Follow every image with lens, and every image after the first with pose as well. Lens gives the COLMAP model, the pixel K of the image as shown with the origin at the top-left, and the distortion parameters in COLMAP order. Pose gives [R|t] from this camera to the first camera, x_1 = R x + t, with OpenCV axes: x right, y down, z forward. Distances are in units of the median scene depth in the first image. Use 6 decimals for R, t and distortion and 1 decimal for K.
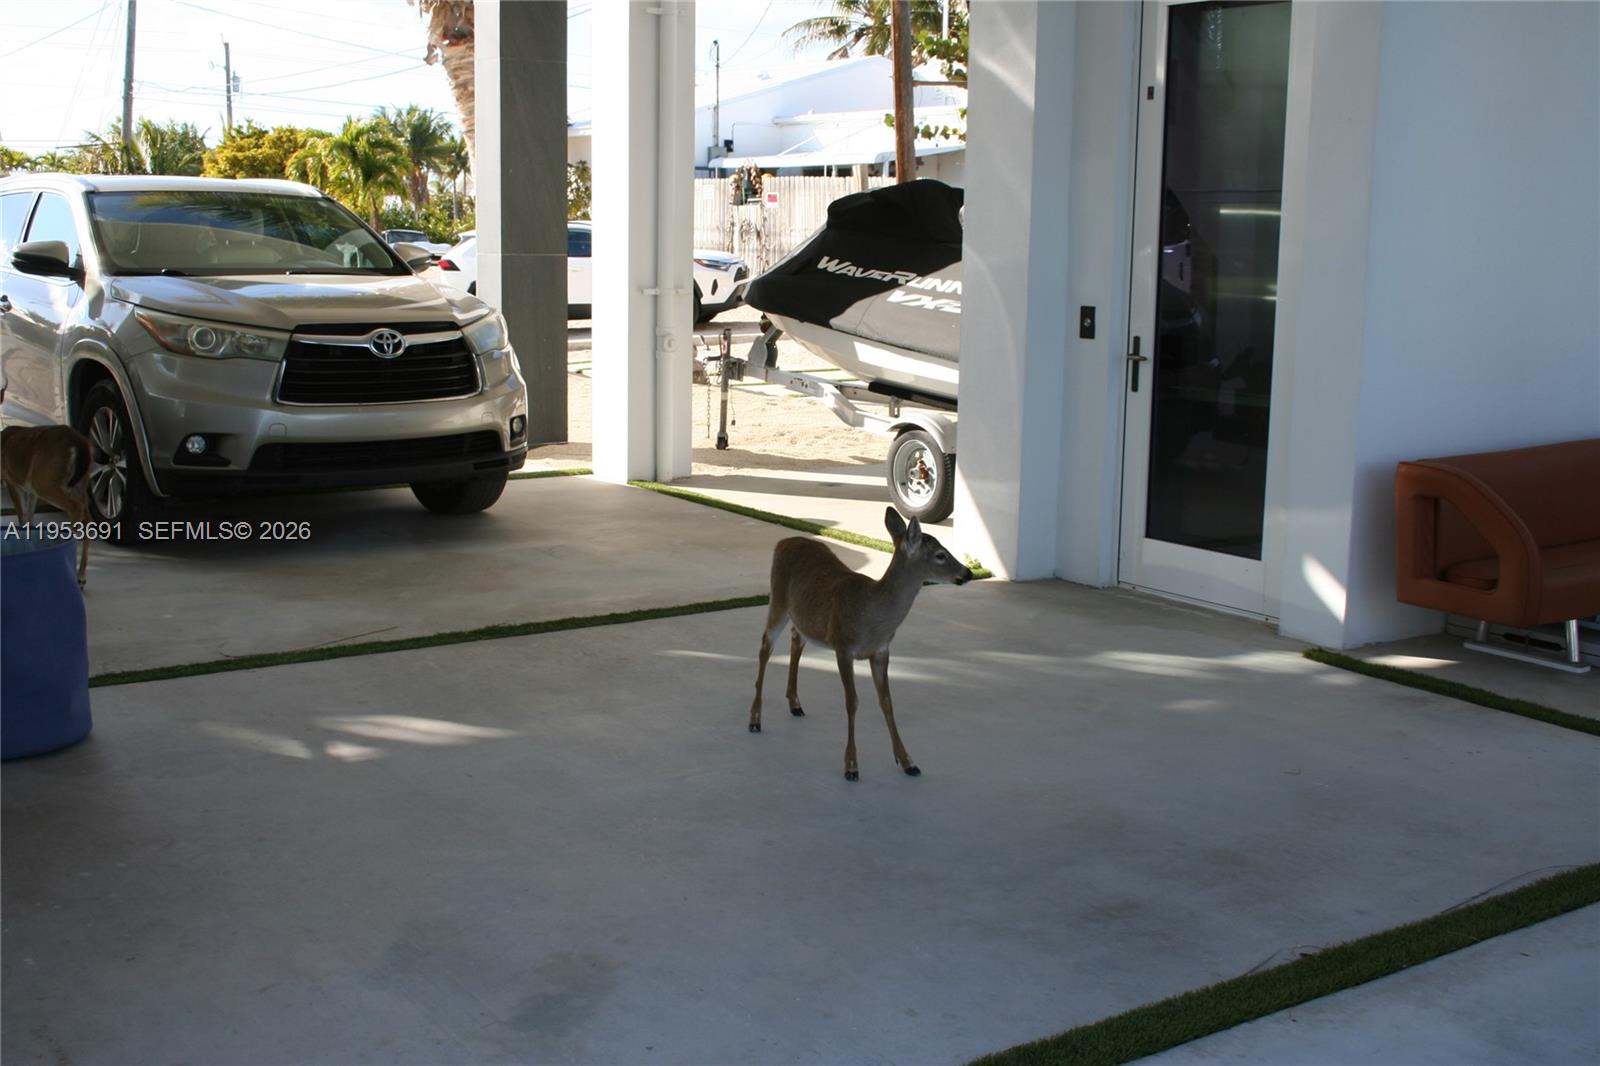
lens RADIAL K [[1852.0, 0, 800.0], [0, 1852.0, 533.0], [0, 0, 1]] dist [-0.055266, 0.018373]
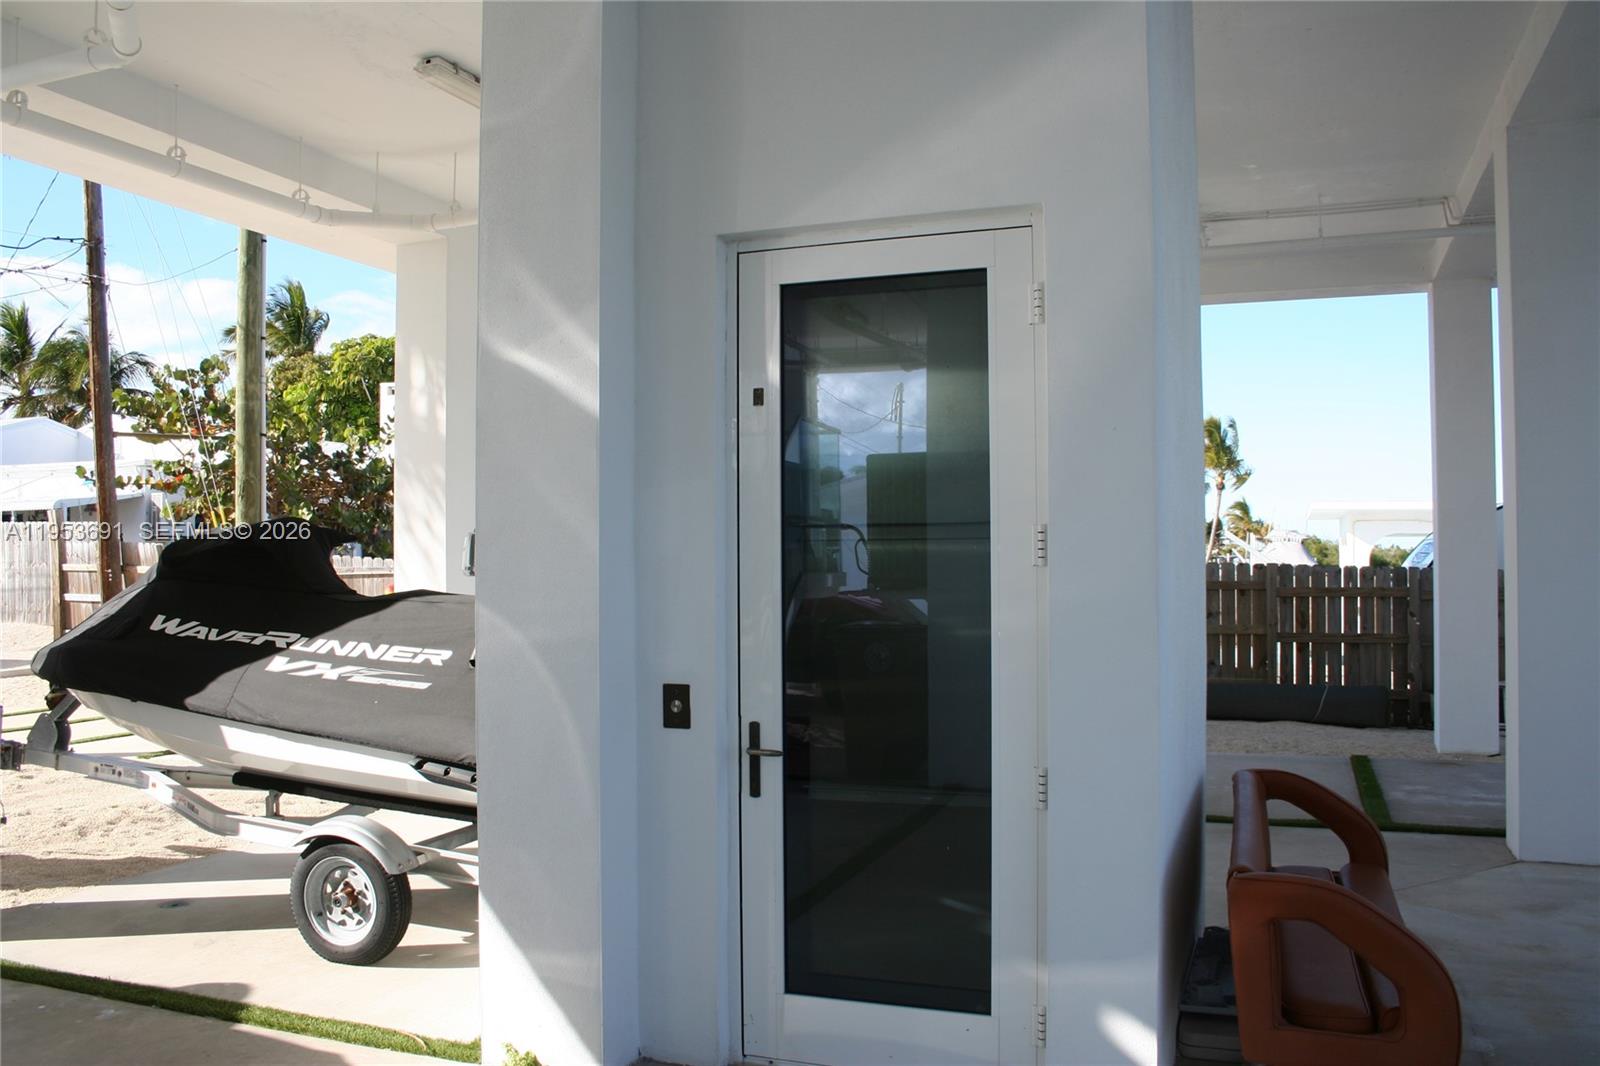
lens RADIAL K [[1329.6, 0, 800.0], [0, 1329.6, 533.0], [0, 0, 1]] dist [-0.154710, 0.132454]
pose [[0.823970, -0.010125, 0.566543, -0.079994], [0.112175, 0.982967, -0.145577, -0.081121], [-0.555419, 0.183503, 0.811071, 0.439435]]
